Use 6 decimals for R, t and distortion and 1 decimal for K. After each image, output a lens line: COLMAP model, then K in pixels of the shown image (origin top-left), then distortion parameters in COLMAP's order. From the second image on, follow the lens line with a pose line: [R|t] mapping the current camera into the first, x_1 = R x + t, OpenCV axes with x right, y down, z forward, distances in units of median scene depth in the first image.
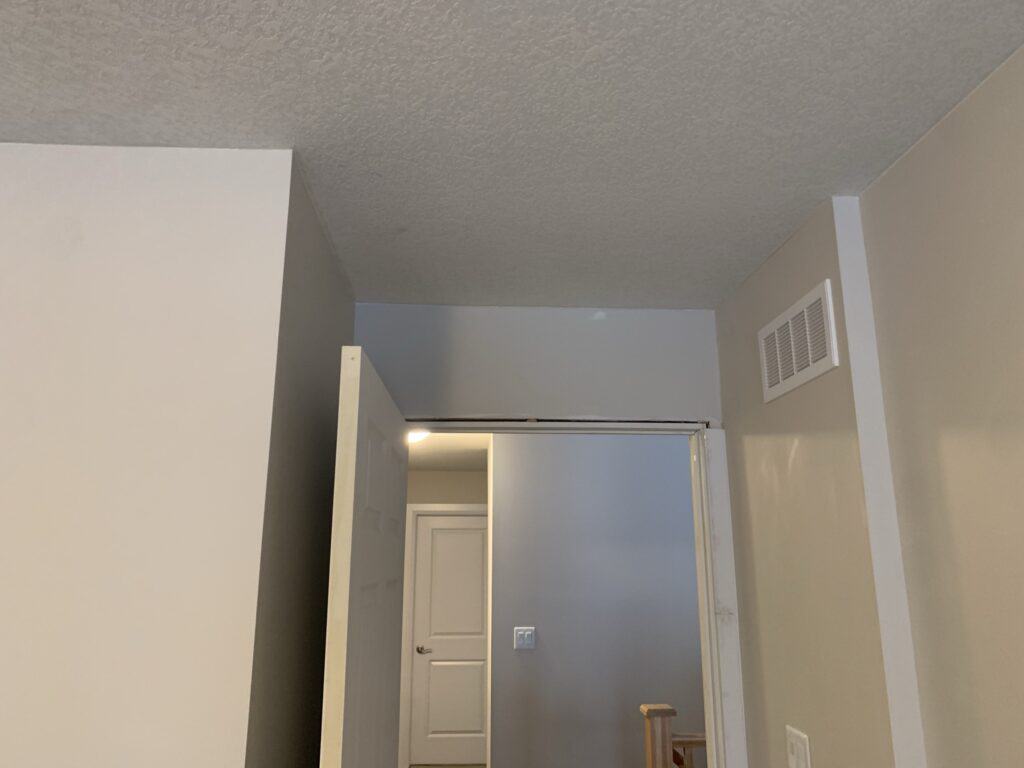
lens RADIAL K [[793.4, 0, 513.2], [0, 793.4, 382.0], [0, 0, 1]] dist [0.063067, -0.013139]
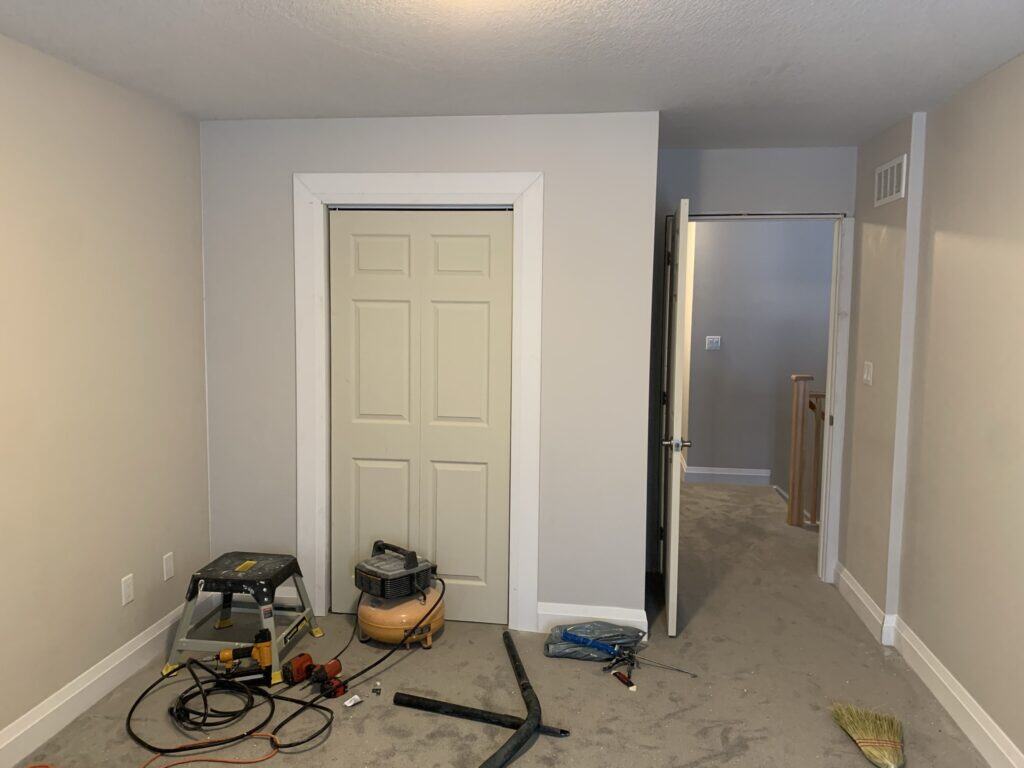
lens RADIAL K [[793.4, 0, 510.3], [0, 793.4, 380.6], [0, 0, 1]] dist [0.063067, -0.013139]
pose [[0.982556, 0.026352, -0.184090, -0.166107], [0.032148, 0.950938, 0.307707, -0.181869], [0.183166, -0.308257, 0.933503, -1.006559]]
